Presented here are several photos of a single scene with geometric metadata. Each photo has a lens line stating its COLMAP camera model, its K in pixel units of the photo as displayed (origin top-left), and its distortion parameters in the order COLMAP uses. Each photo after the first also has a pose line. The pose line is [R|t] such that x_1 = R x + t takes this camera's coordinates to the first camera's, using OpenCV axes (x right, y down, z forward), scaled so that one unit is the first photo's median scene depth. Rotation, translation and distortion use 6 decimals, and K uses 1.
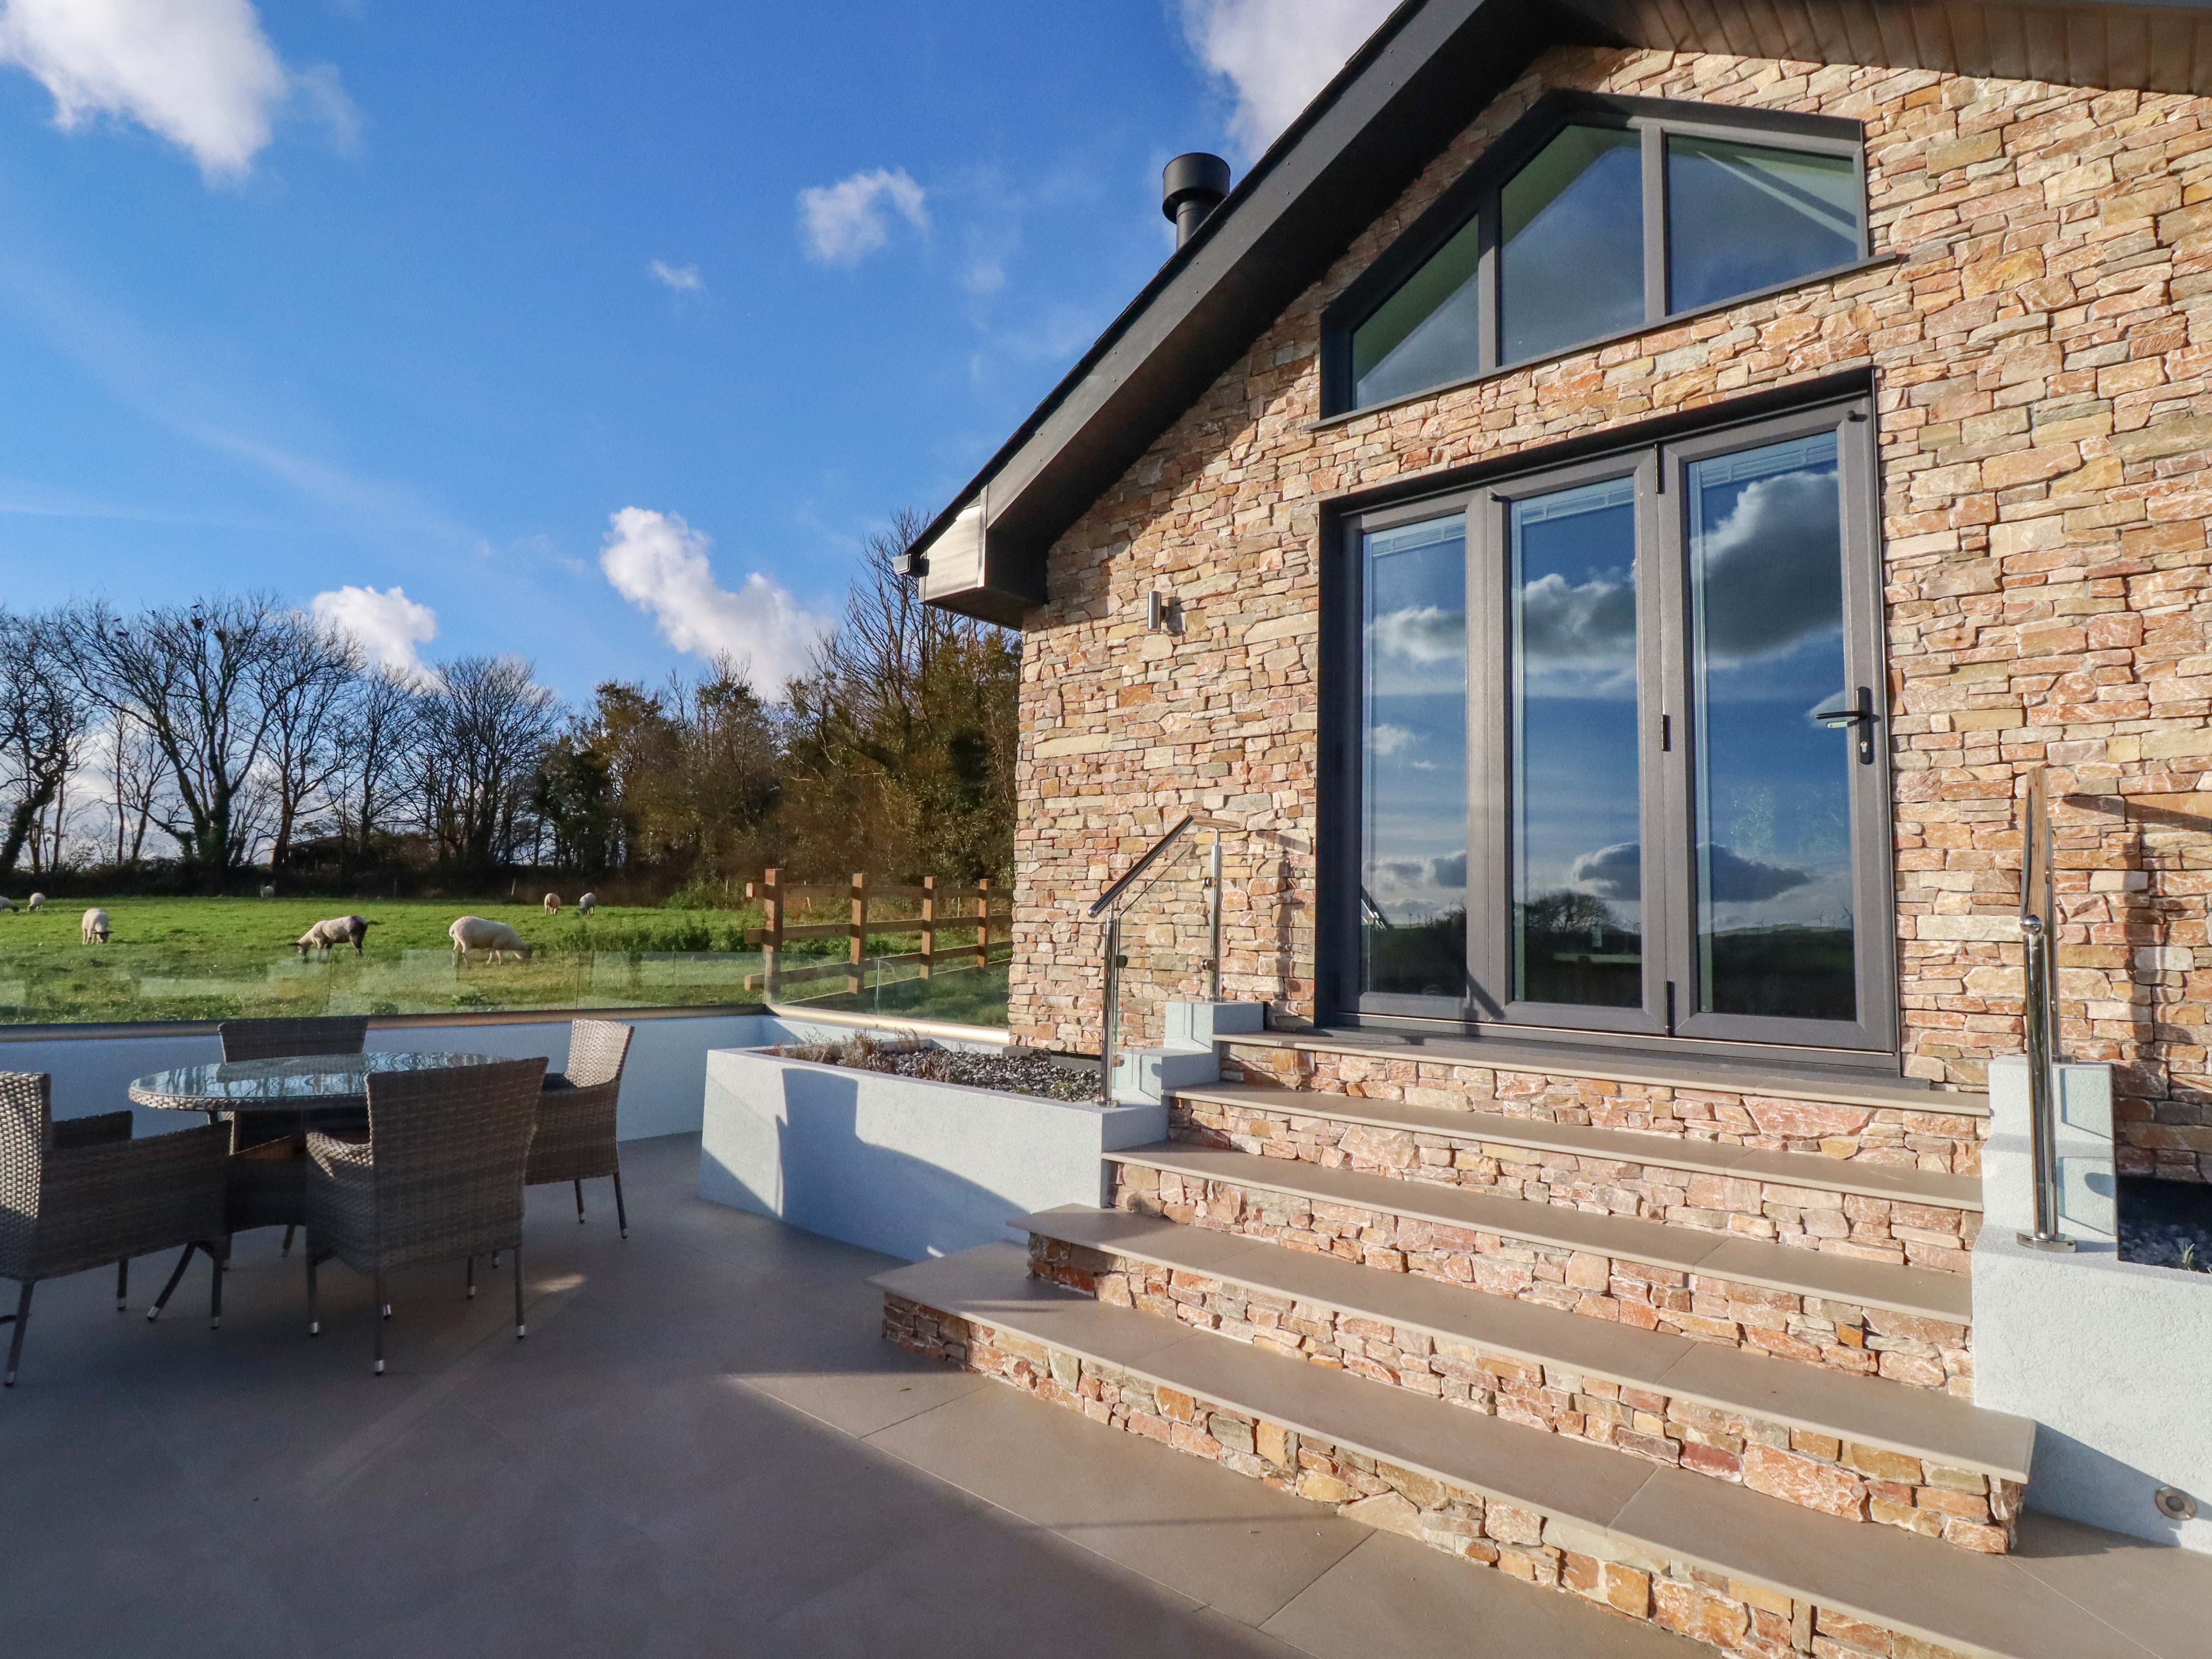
lens RADIAL K [[1161.5, 0, 1119.3], [0, 1161.5, 818.3], [0, 0, 1]] dist [0.003480, -0.013435]
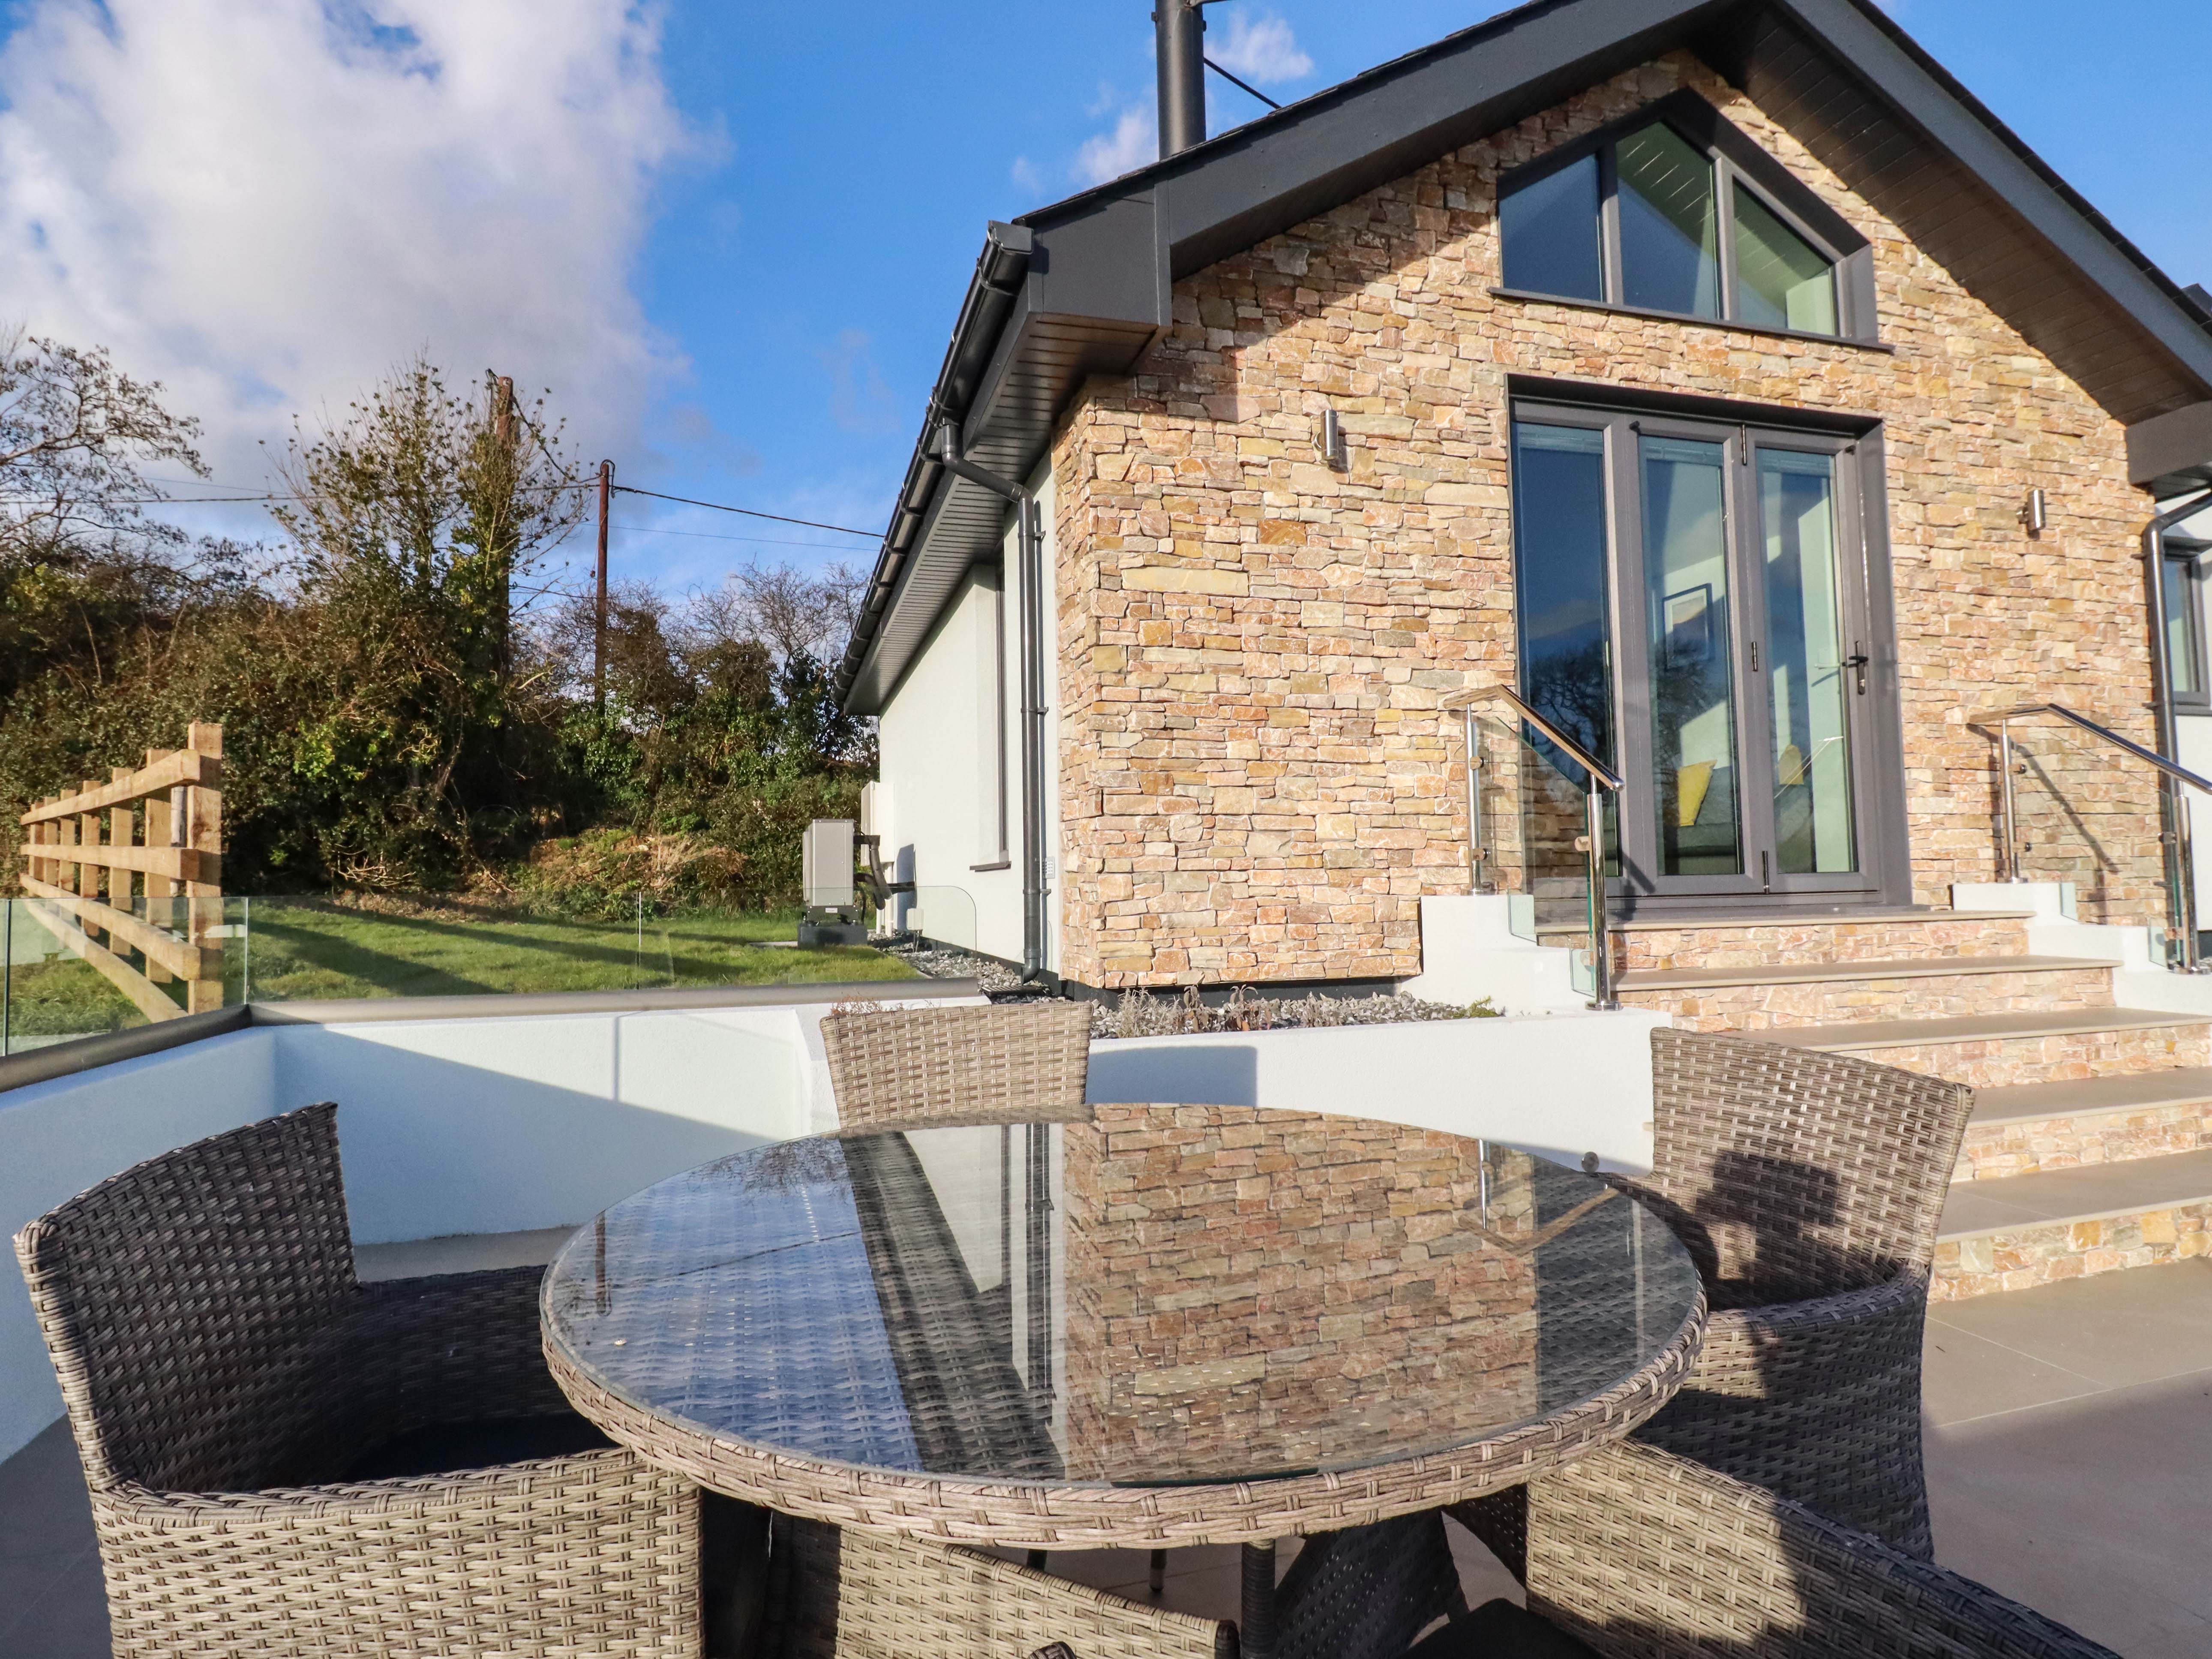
lens RADIAL K [[1161.6, 0, 1119.3], [0, 1161.6, 818.3], [0, 0, 1]] dist [0.003480, -0.013435]
pose [[0.560300, 0.010203, 0.828227, -0.744162], [-0.047223, 0.998691, 0.019644, 0.084975], [-0.826942, -0.050118, 0.560049, 0.659000]]
